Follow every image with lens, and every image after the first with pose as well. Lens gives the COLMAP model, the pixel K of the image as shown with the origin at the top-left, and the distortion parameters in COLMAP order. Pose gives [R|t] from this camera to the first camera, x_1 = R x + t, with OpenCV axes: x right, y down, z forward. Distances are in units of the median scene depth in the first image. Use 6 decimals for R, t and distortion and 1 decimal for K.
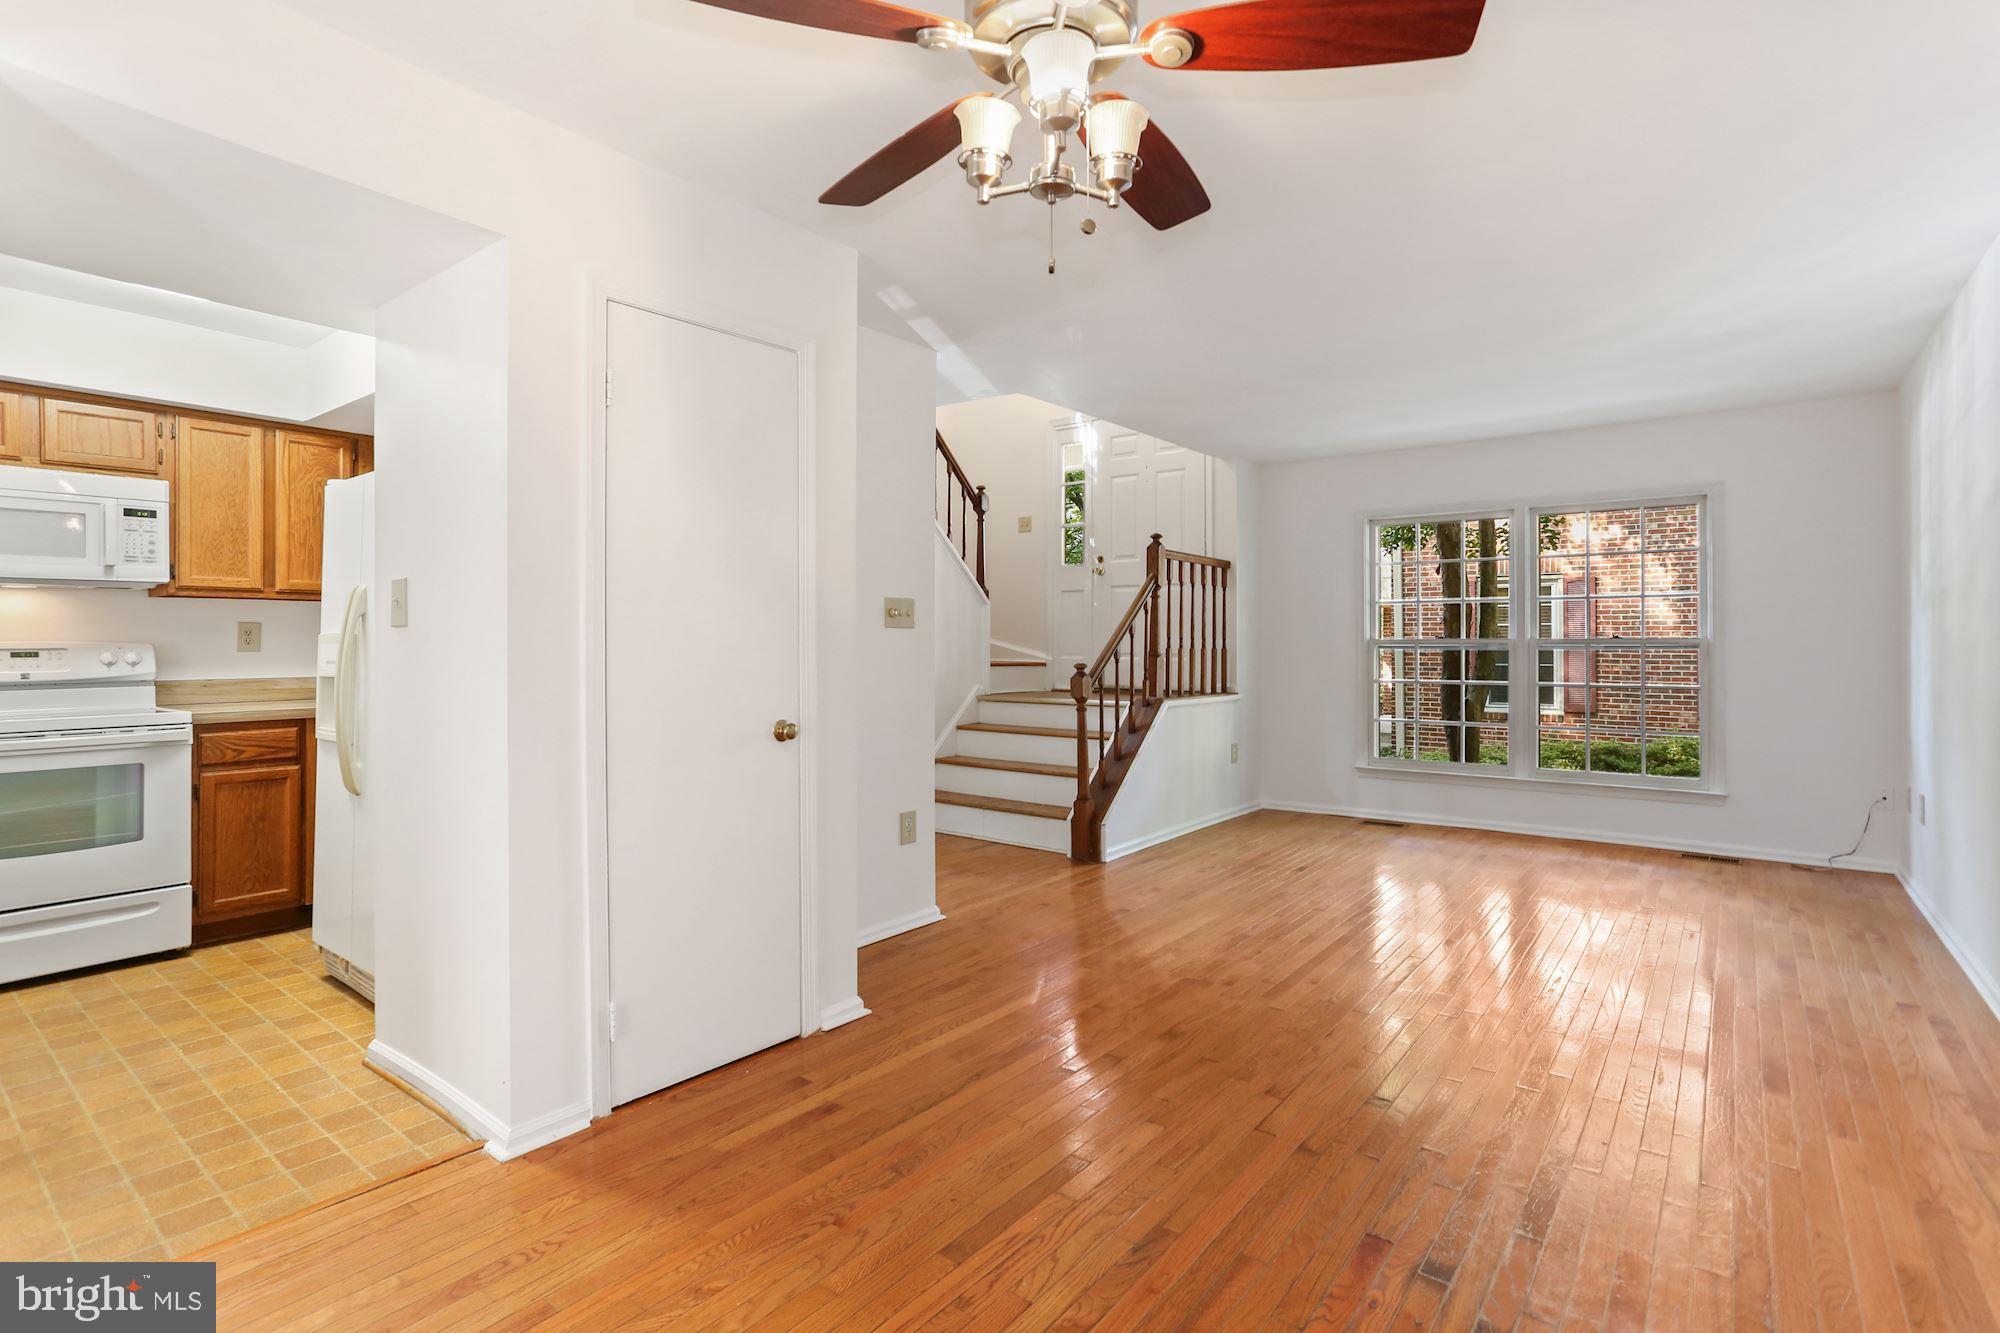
lens RADIAL K [[997.2, 0, 986.0], [0, 997.2, 640.3], [0, 0, 1]] dist [-0.064373, 0.050248]
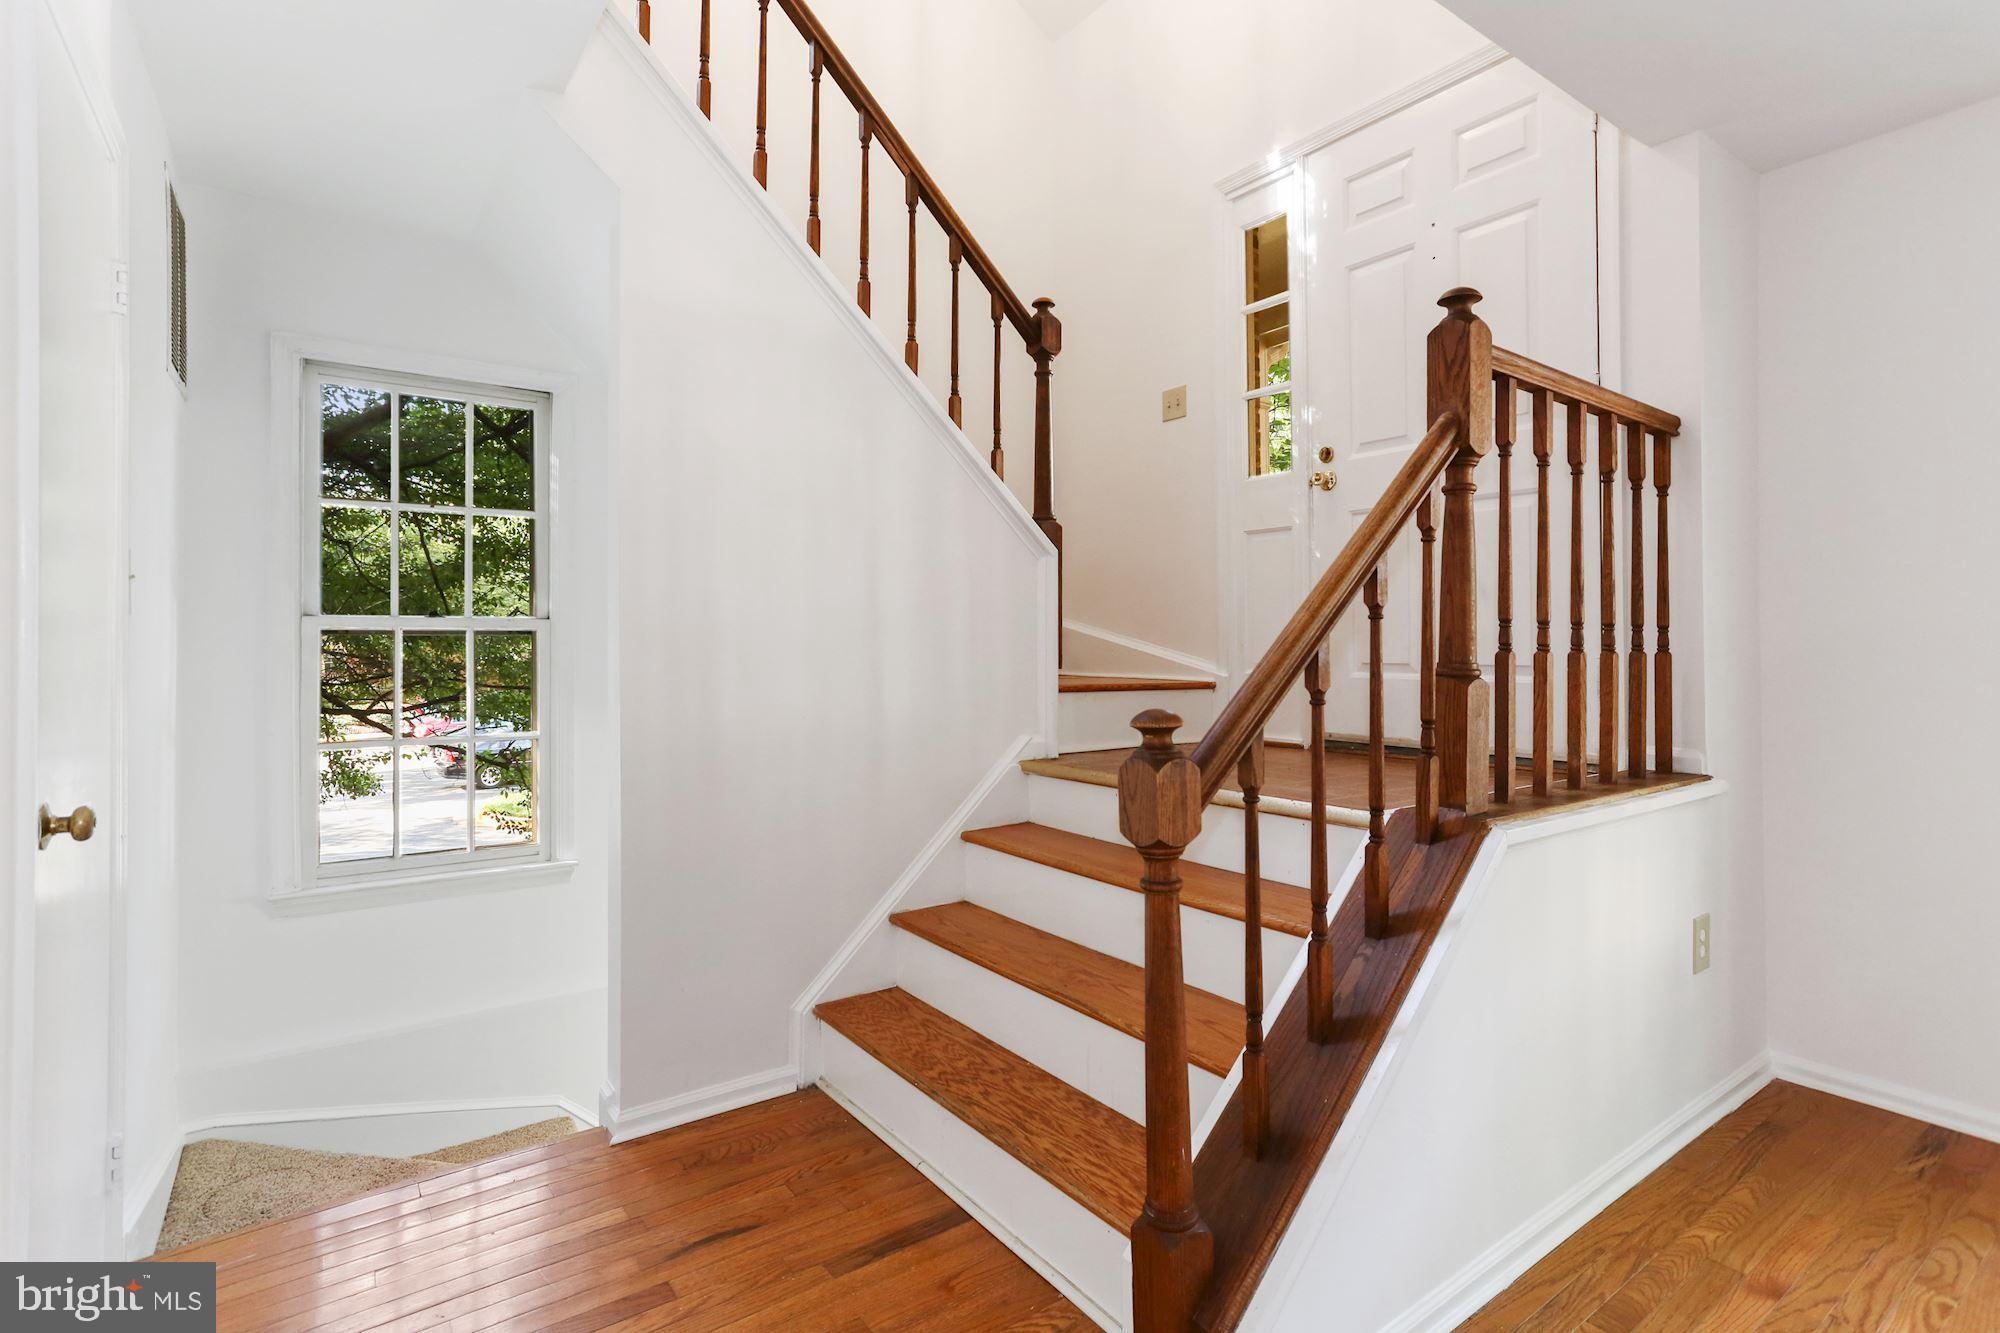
lens RADIAL K [[974.1, 0, 990.5], [0, 974.1, 633.6], [0, 0, 1]] dist [-0.047786, 0.031496]
pose [[0.959721, -0.006121, -0.280887, 0.113286], [0.003317, 0.999940, -0.010459, 0.004585], [0.280935, 0.009106, 0.959684, 0.665801]]
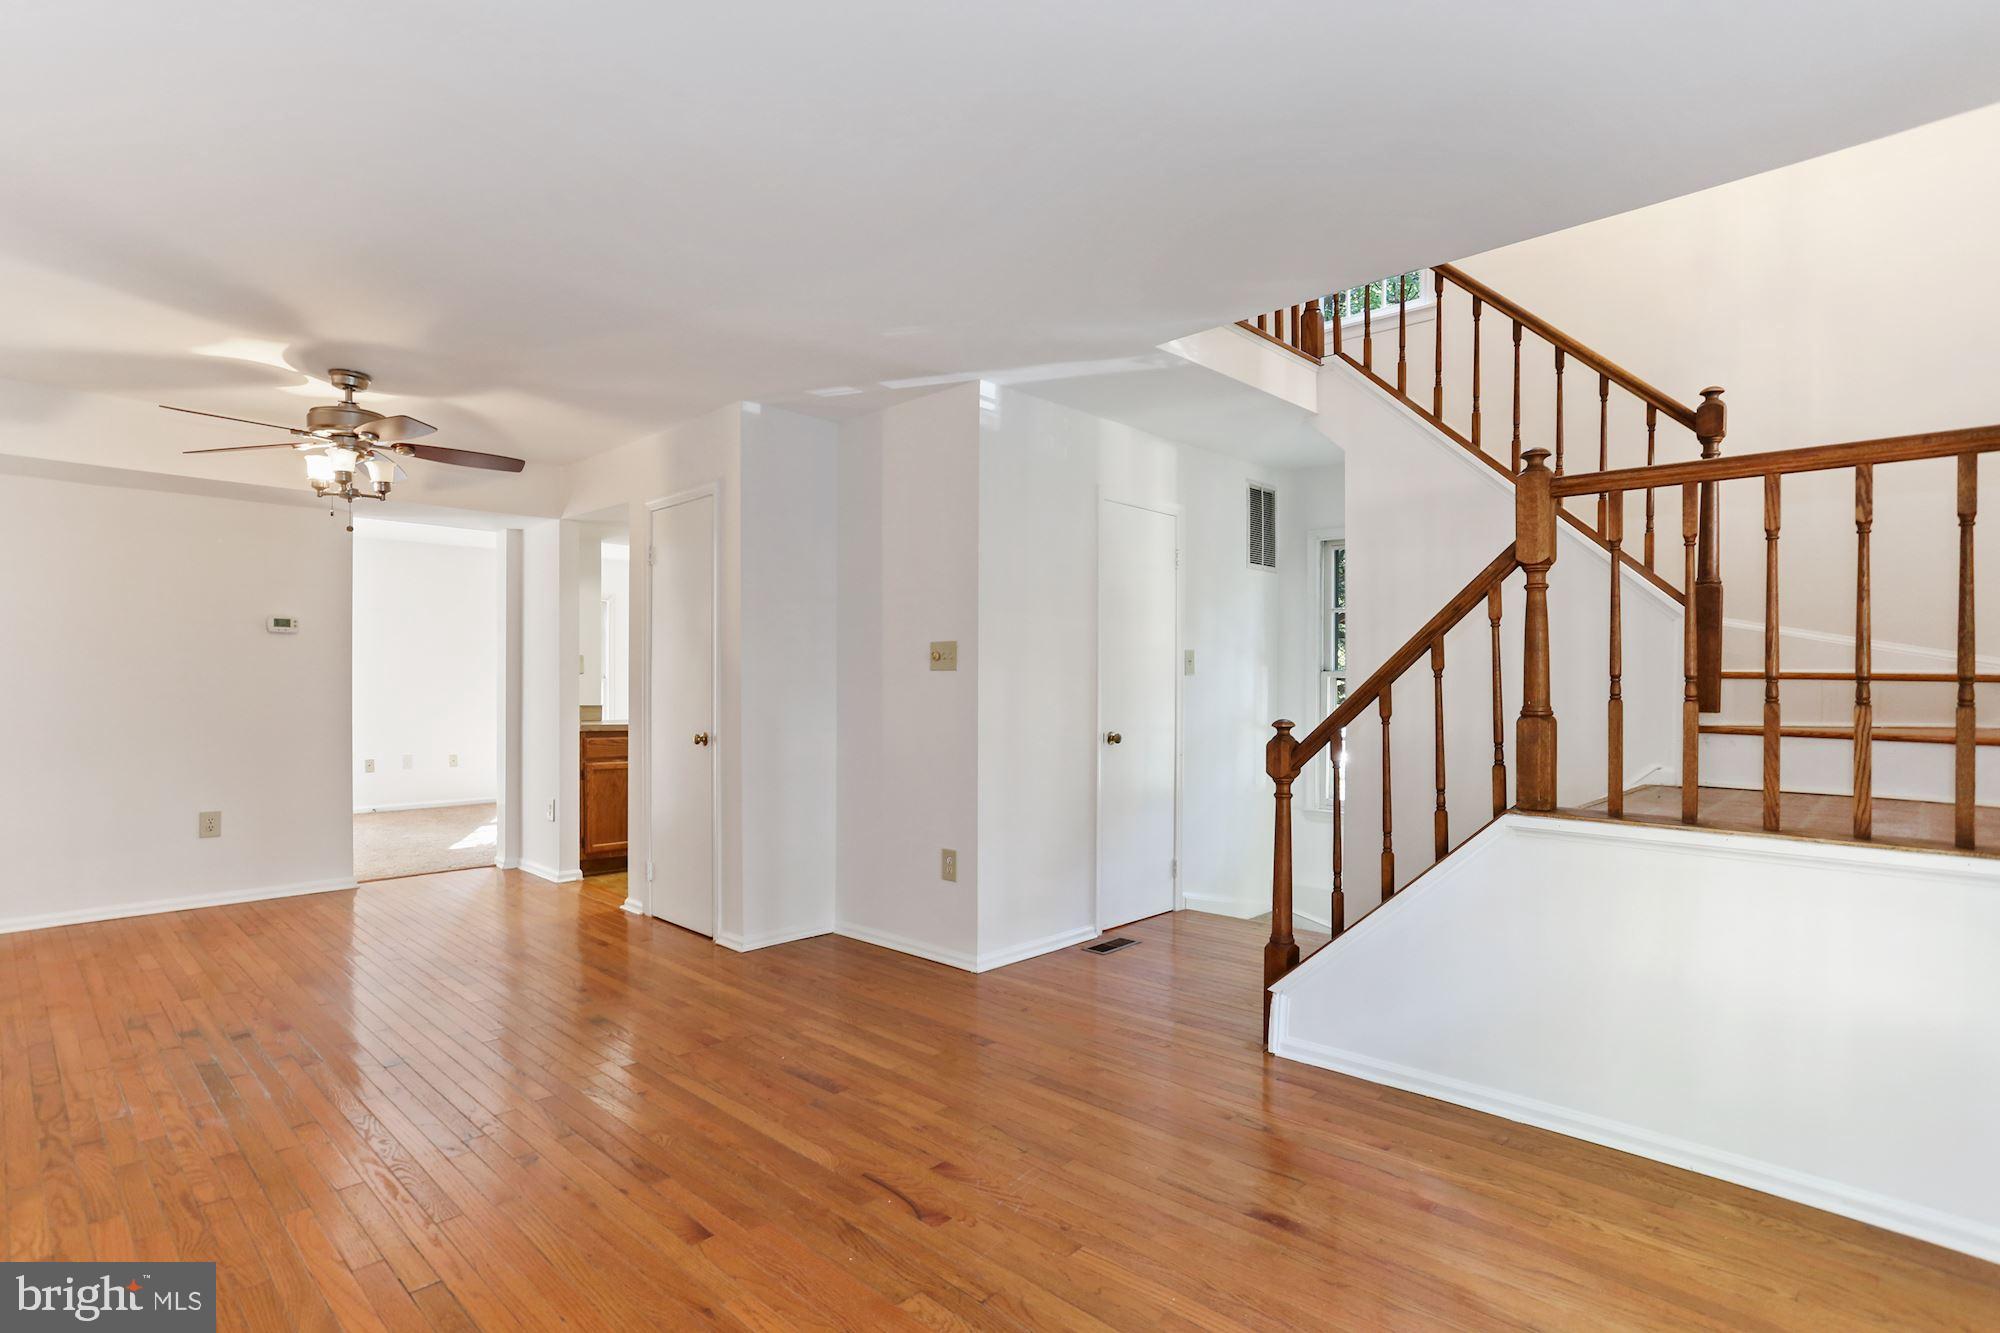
lens RADIAL K [[1006.5, 0, 975.1], [0, 1006.5, 691.0], [0, 0, 1]] dist [-0.054786, 0.036247]
pose [[-0.116845, 0.011204, -0.993087, 0.655807], [-0.000483, 0.999936, 0.011339, -0.001836], [0.993150, 0.001805, -0.116832, 0.795835]]
